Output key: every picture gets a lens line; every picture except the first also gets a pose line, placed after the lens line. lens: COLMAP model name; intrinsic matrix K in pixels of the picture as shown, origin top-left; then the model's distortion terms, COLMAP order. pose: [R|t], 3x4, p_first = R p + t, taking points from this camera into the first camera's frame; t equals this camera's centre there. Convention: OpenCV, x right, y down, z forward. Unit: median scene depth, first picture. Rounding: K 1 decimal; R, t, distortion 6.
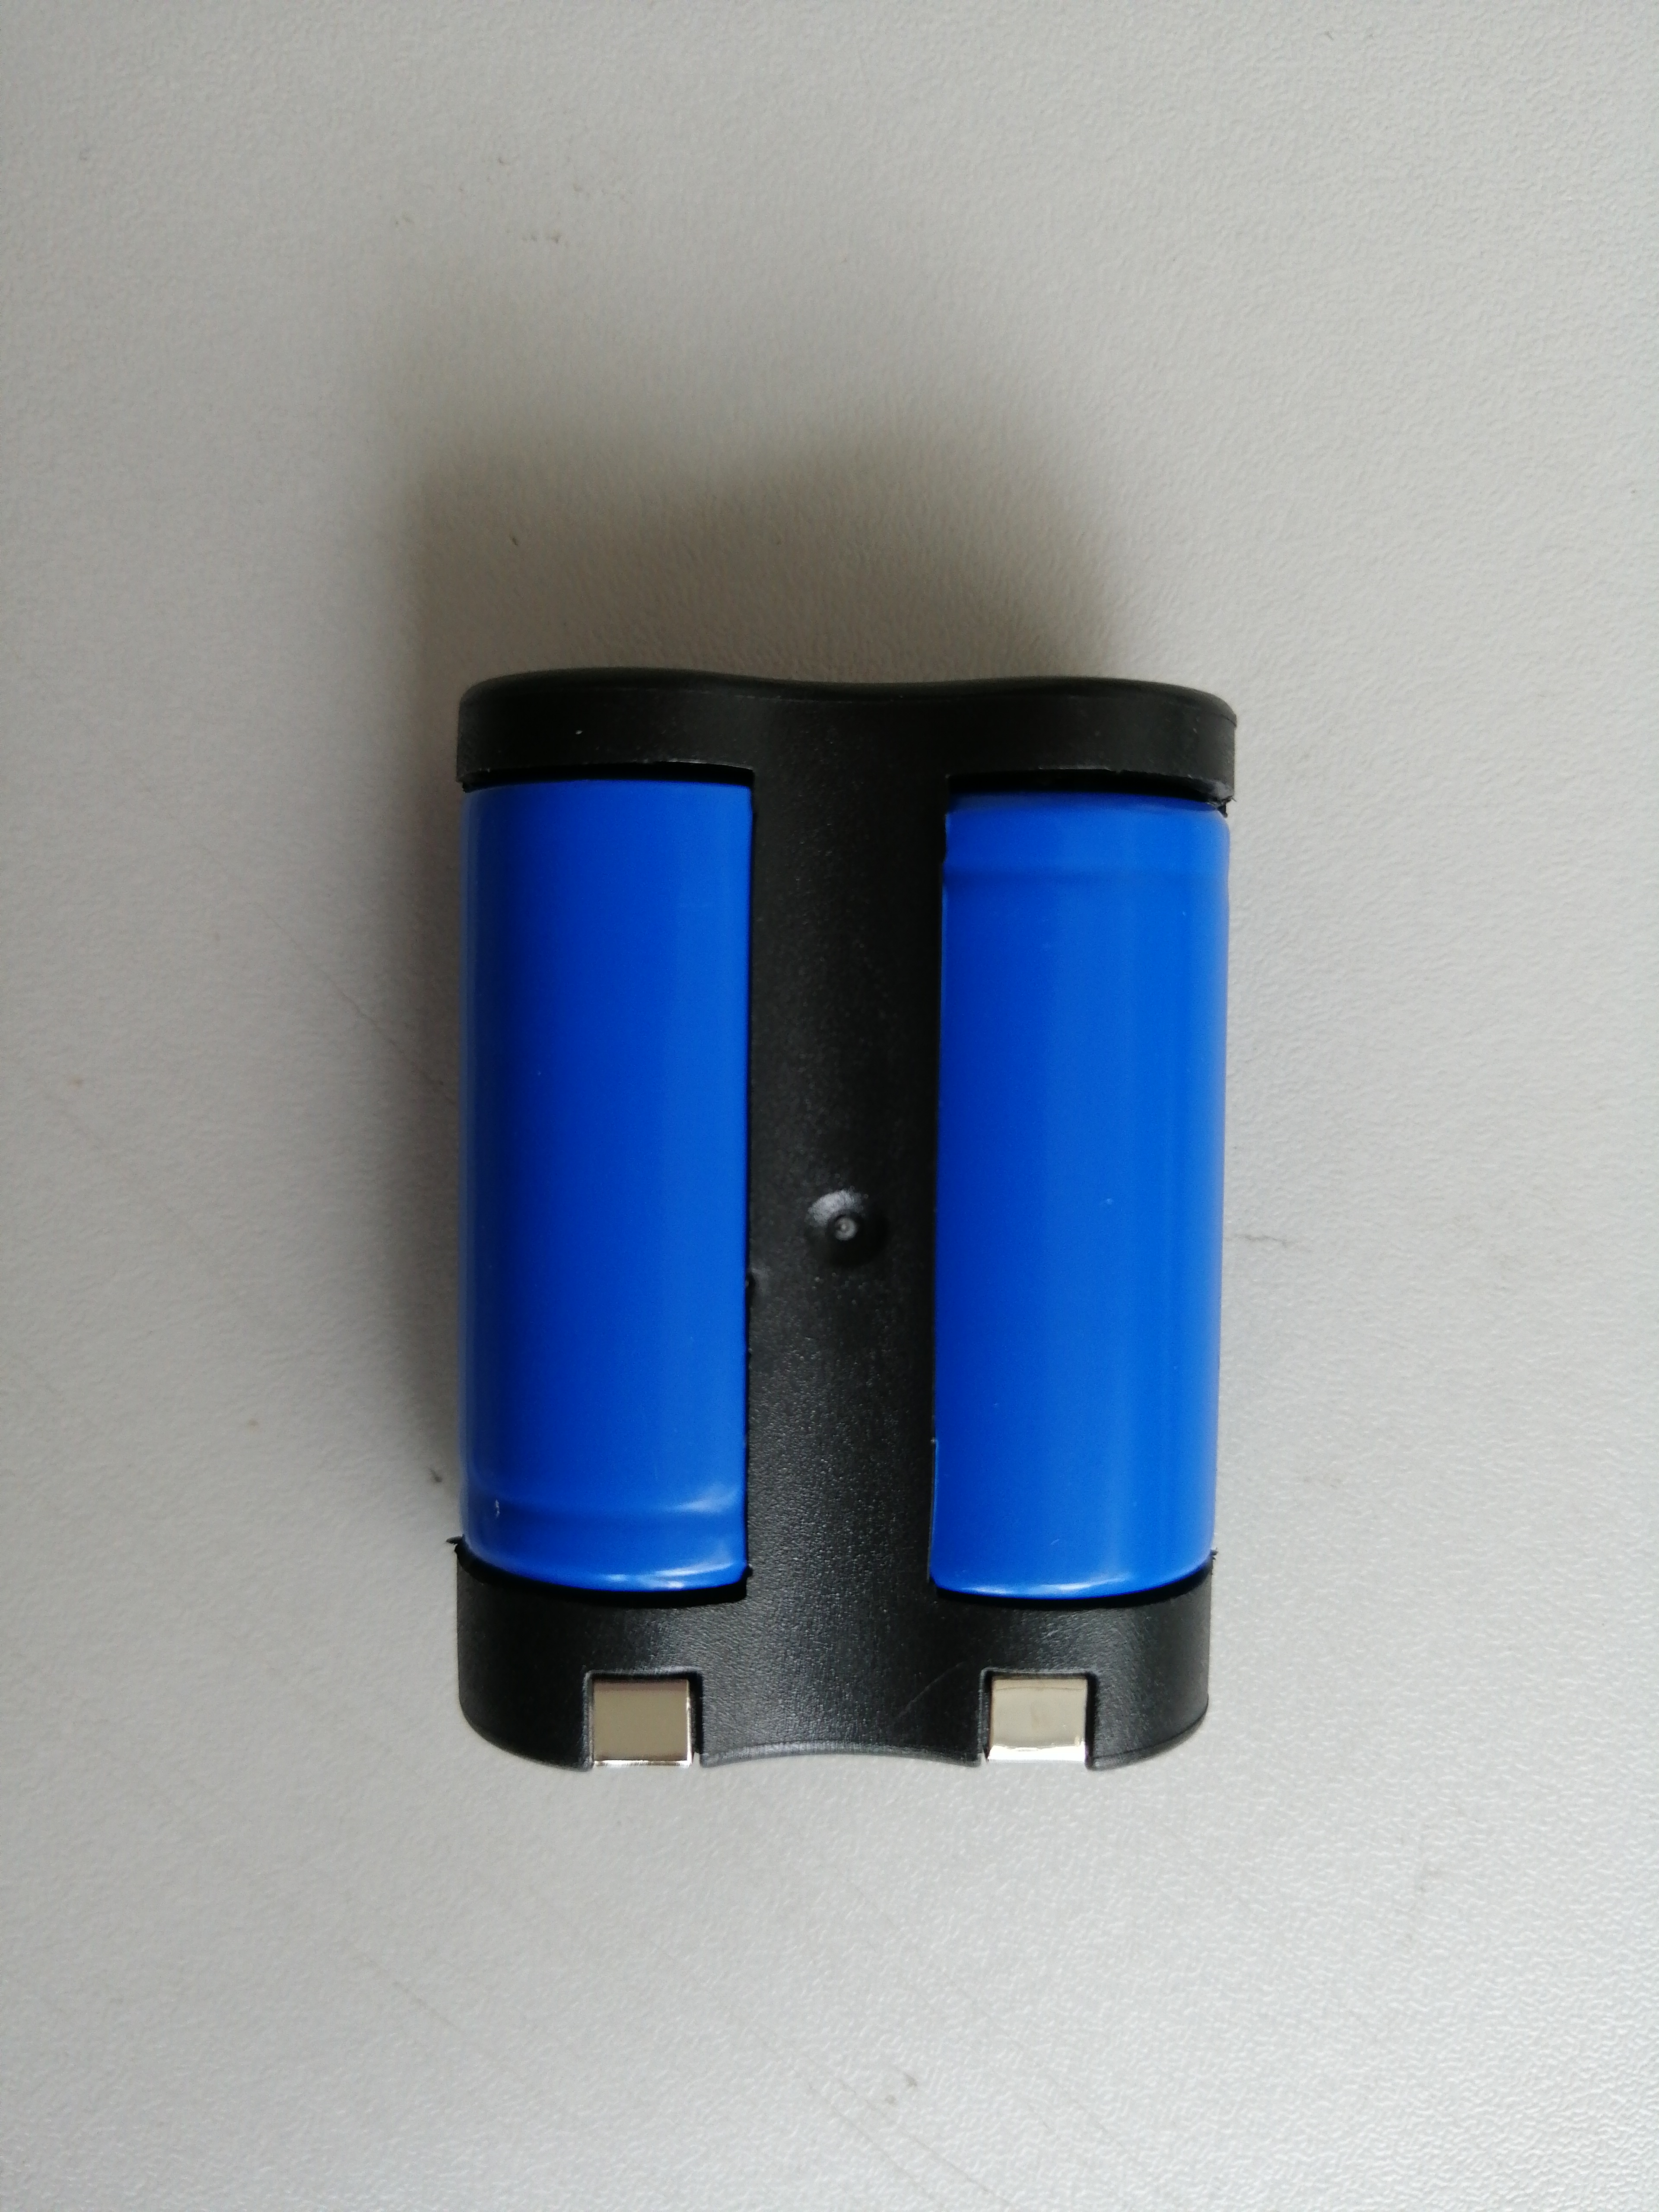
lens RADIAL K [[1741.2, 0, 829.5], [0, 1741.2, 1106.0], [0, 0, 1]] dist [-0.087570, 0.092046]
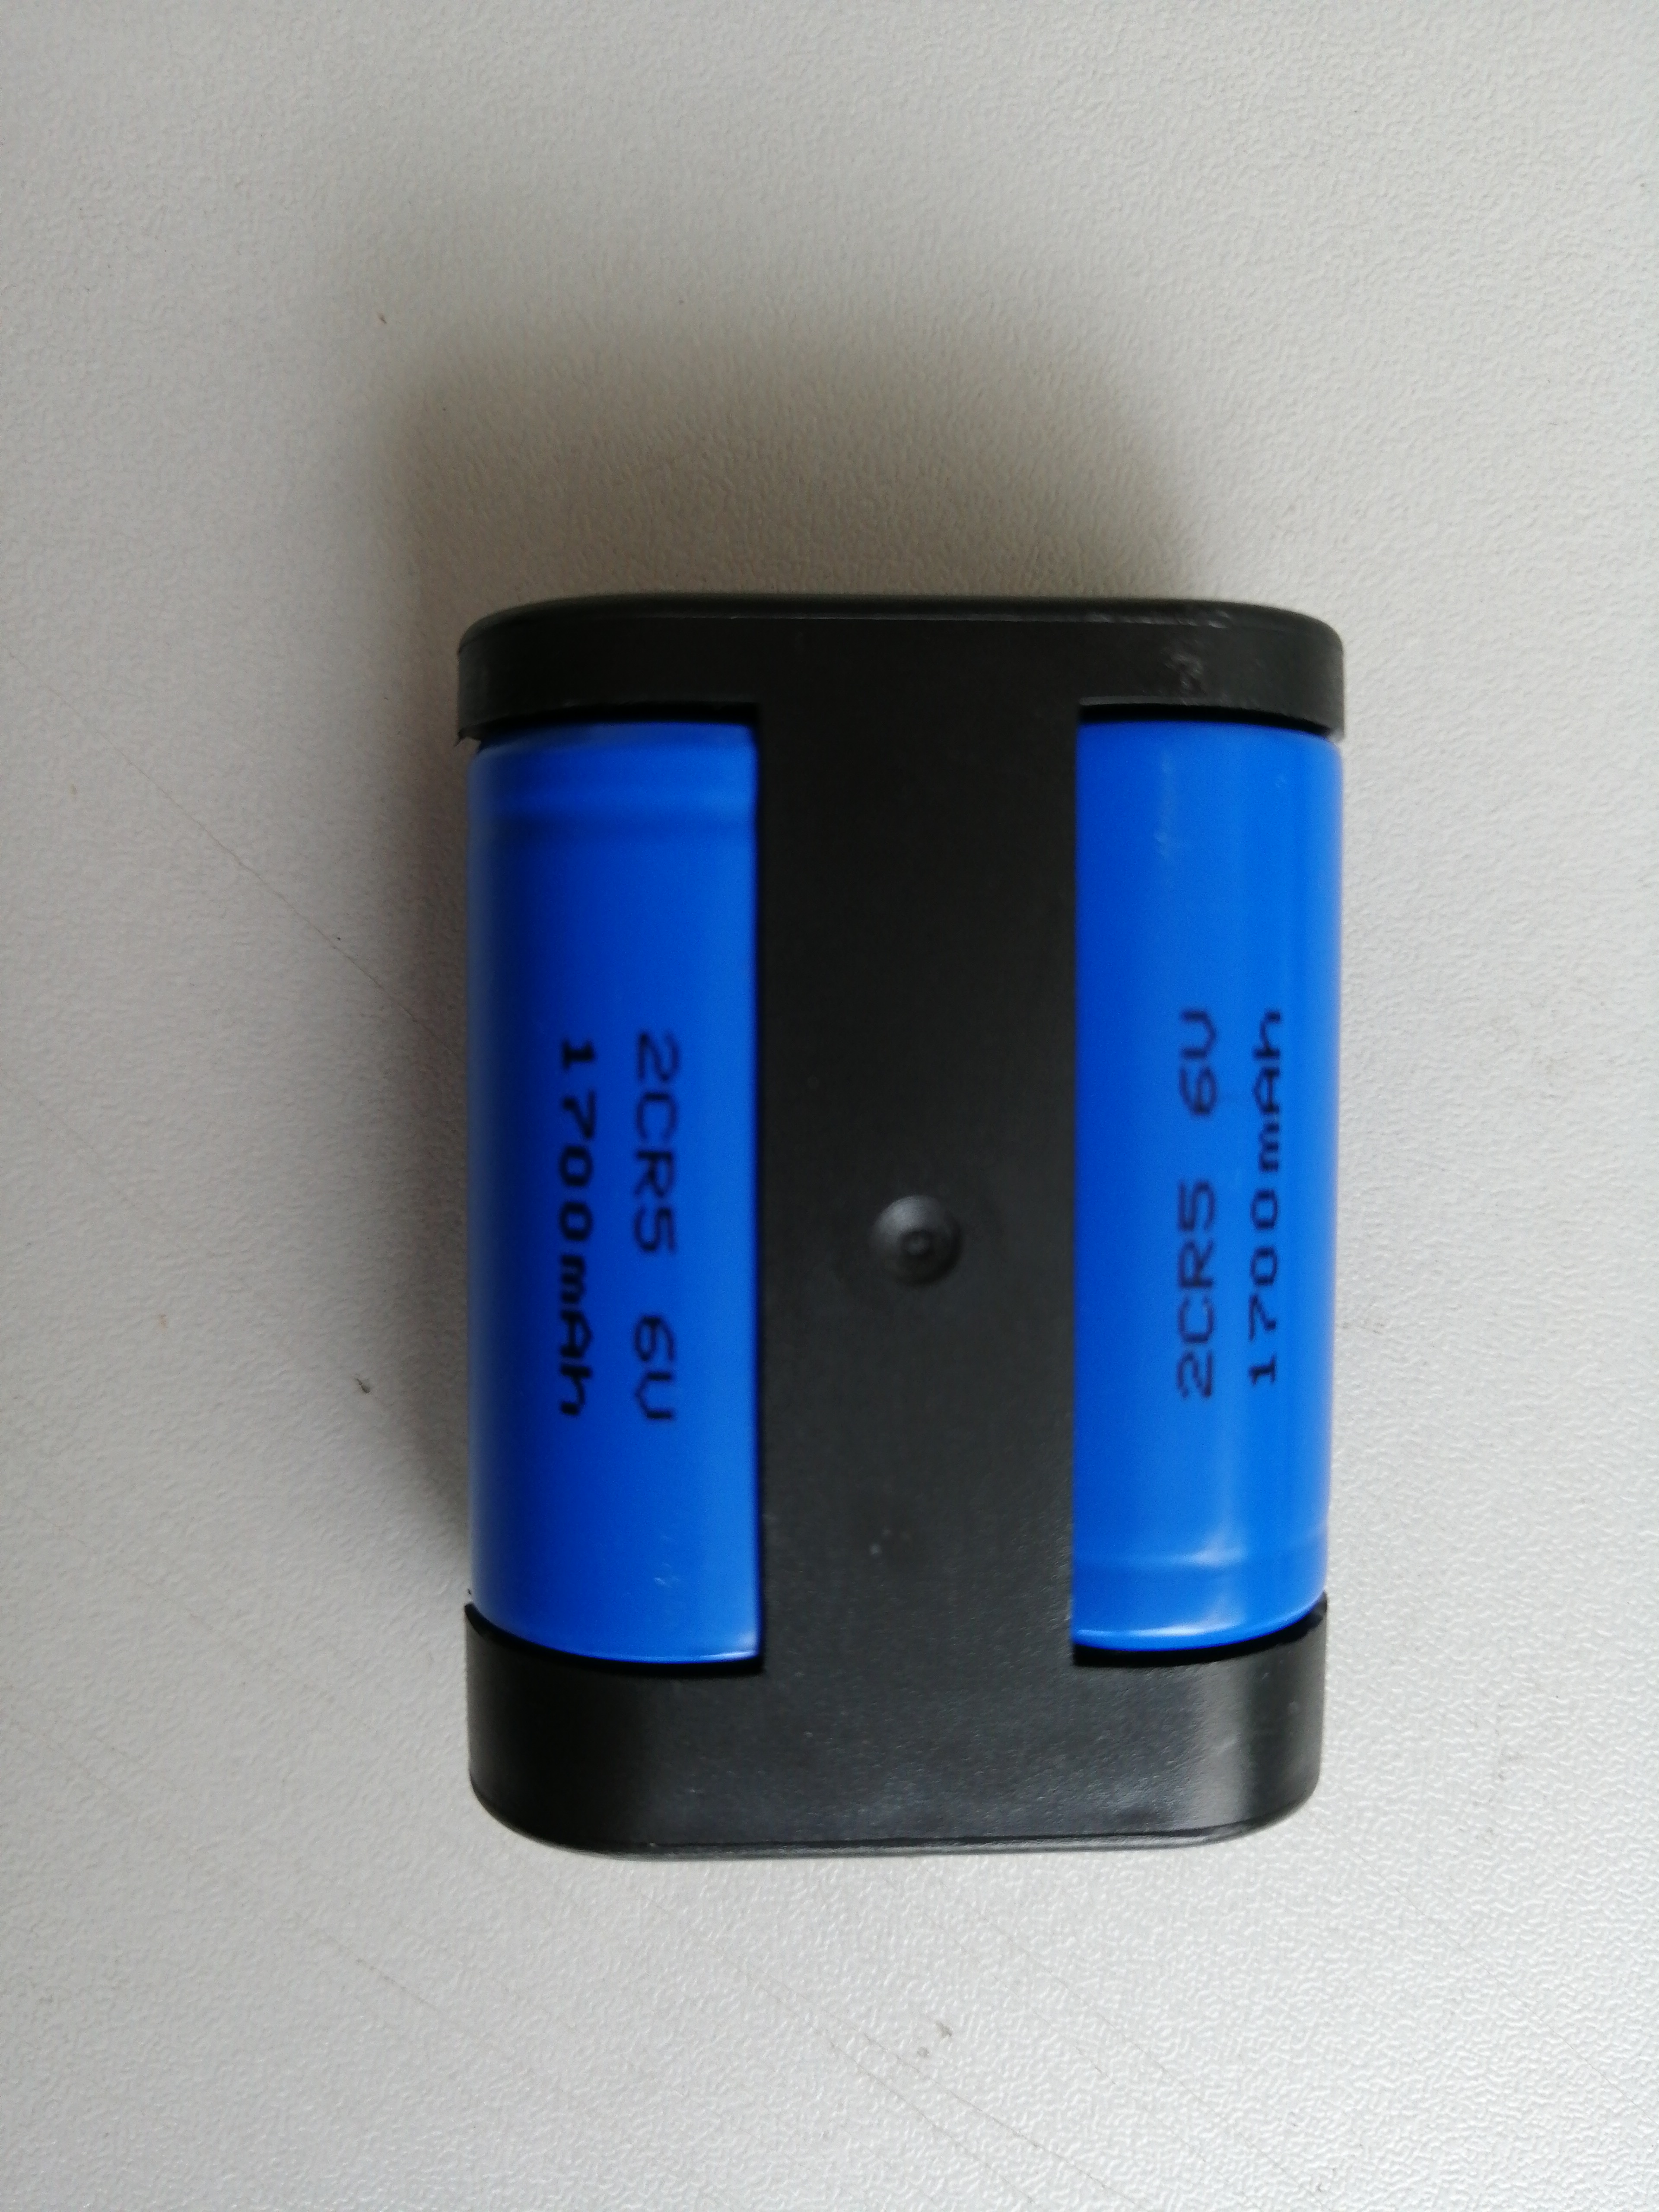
lens RADIAL K [[1741.2, 0, 829.5], [0, 1741.2, 1106.0], [0, 0, 1]] dist [-0.087570, 0.092046]
pose [[0.997629, -0.064971, 0.022698, -0.001094], [0.062391, 0.993011, 0.100184, -0.001448], [-0.029048, -0.098530, 0.994710, 0.151956]]
